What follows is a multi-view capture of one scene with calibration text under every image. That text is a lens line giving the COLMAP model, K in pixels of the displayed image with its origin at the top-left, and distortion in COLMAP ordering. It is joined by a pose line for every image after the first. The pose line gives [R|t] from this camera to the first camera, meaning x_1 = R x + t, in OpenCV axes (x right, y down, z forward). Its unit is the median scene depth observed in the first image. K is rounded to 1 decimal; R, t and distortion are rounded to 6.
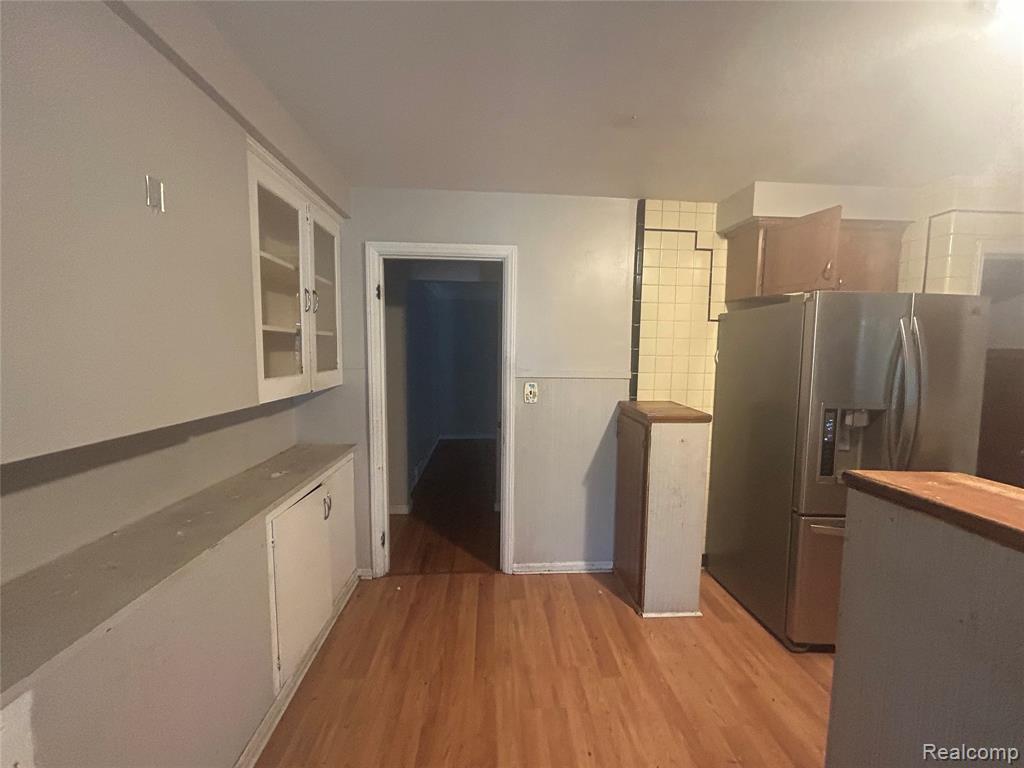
lens RADIAL K [[413.6, 0, 512.0], [0, 413.6, 384.0], [0, 0, 1]] dist [-0.000094, 0.000025]
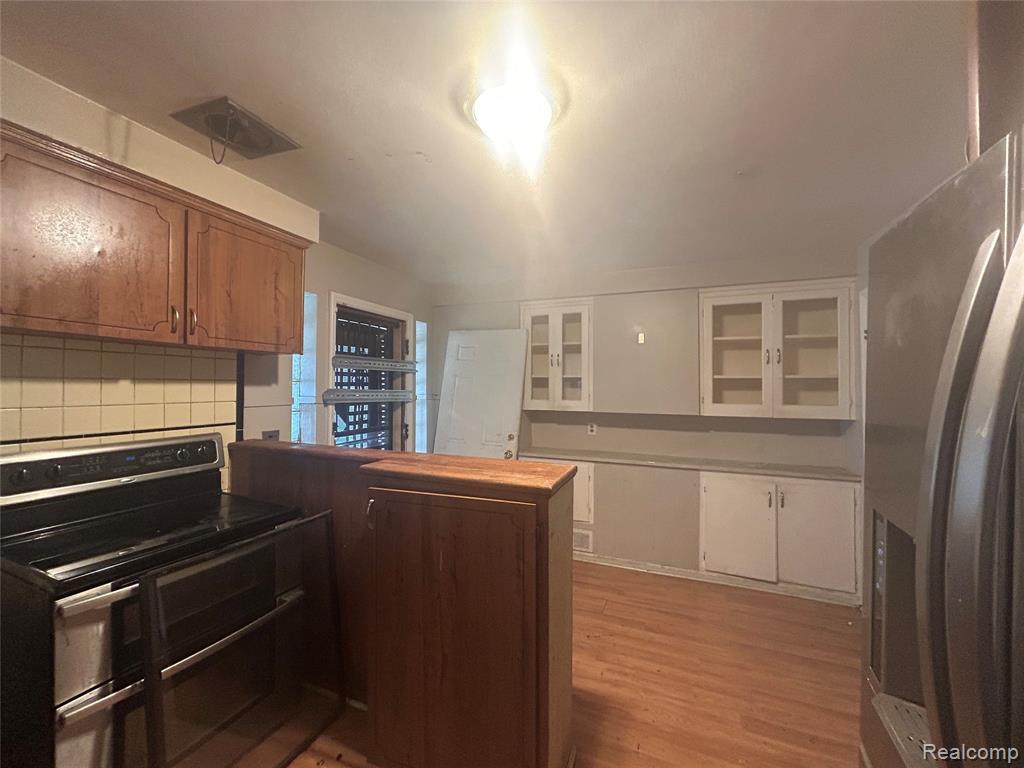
lens RADIAL K [[413.6, 0, 512.0], [0, 413.6, 384.0], [0, 0, 1]] dist [-0.000094, 0.000025]
pose [[-0.435466, -0.017492, -0.900035, 1.345305], [-0.082574, 0.996372, 0.020587, -0.056843], [0.896410, 0.083285, -0.435331, 0.863083]]
